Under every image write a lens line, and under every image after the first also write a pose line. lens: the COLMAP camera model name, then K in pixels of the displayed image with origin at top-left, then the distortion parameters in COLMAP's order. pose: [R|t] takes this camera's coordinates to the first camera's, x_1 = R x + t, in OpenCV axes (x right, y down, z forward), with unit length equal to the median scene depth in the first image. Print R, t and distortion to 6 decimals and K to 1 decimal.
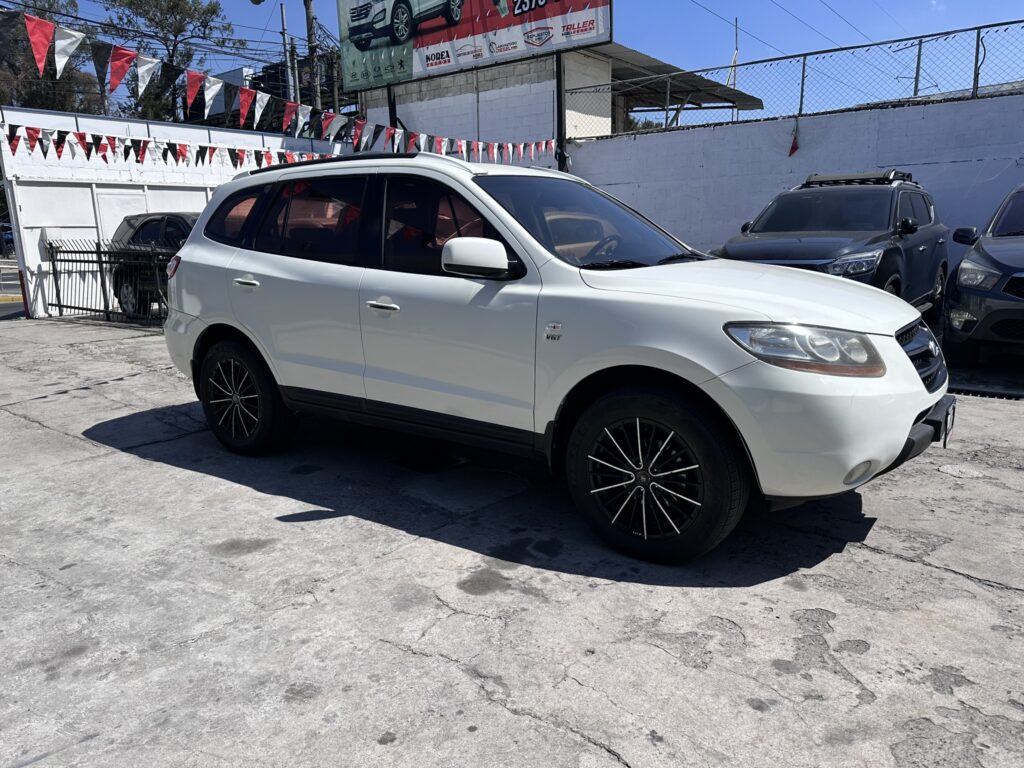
lens RADIAL K [[724.3, 0, 507.7], [0, 724.3, 382.9], [0, 0, 1]] dist [0.030703, -0.038781]
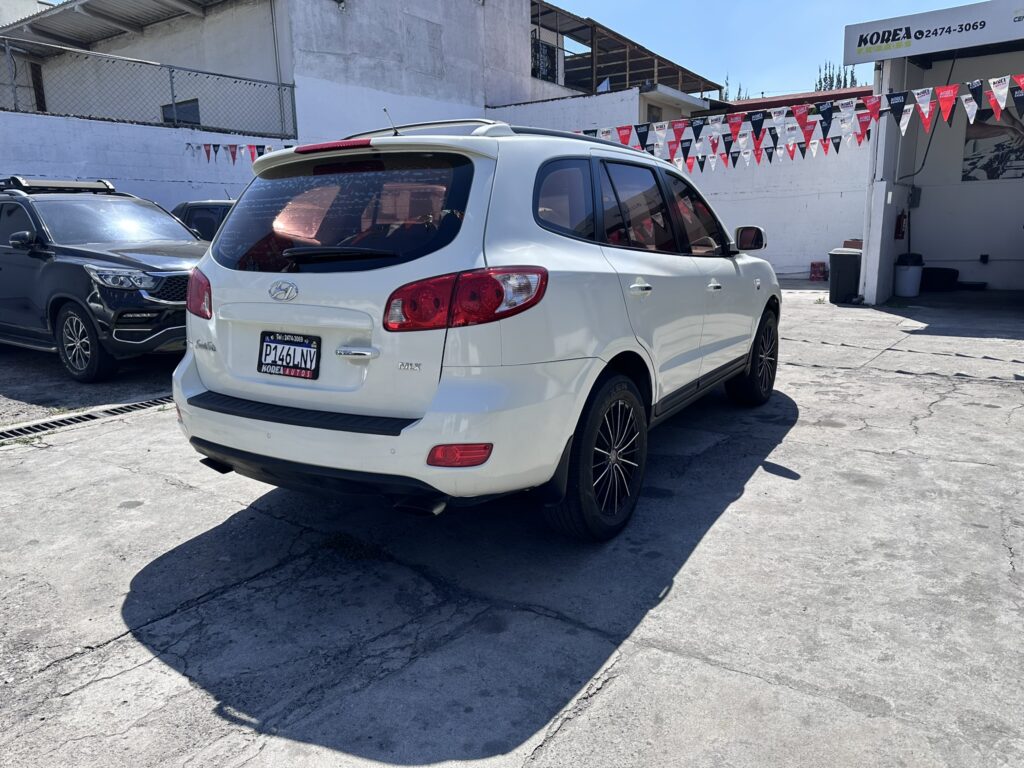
lens RADIAL K [[724.3, 0, 519.0], [0, 724.3, 380.9], [0, 0, 1]] dist [0.030703, -0.038781]
pose [[-0.079437, -0.183316, 0.979839, -1.426555], [0.222539, 0.954877, 0.196687, -0.284887], [-0.971682, 0.233677, -0.035058, 1.505940]]
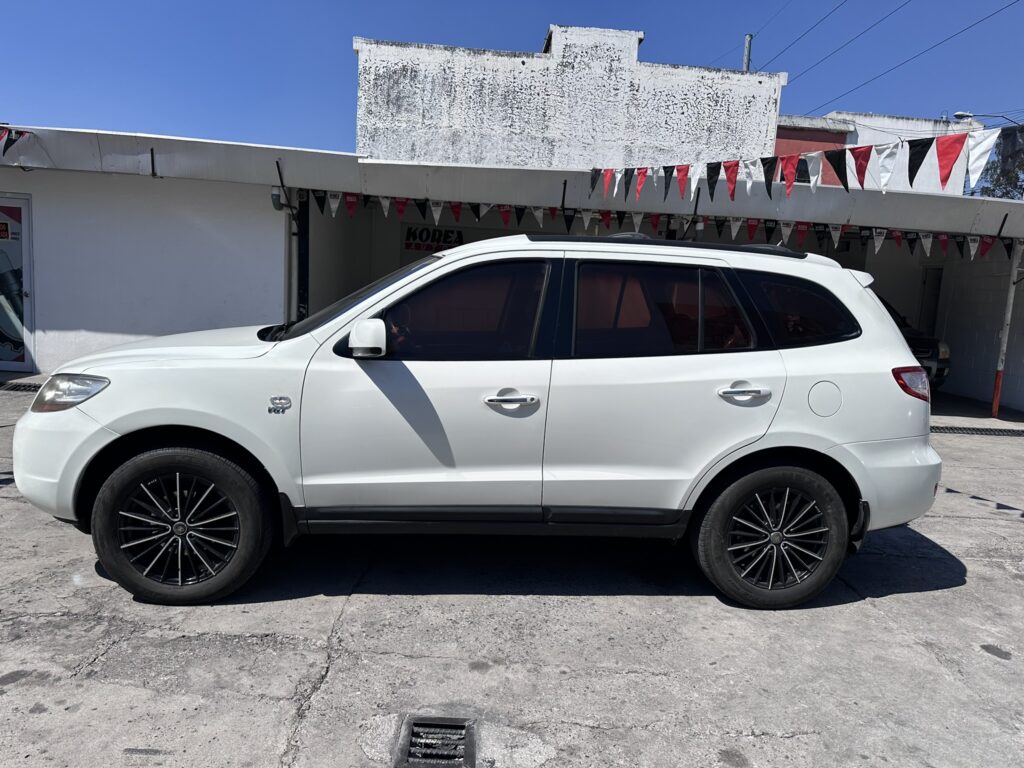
lens RADIAL K [[724.3, 0, 514.6], [0, 724.3, 386.1], [0, 0, 1]] dist [0.030703, -0.038781]
pose [[-0.738623, 0.064557, -0.671021, 0.802379], [-0.180566, 0.940084, 0.289201, -0.517656], [0.649486, 0.334774, -0.682711, 2.221297]]
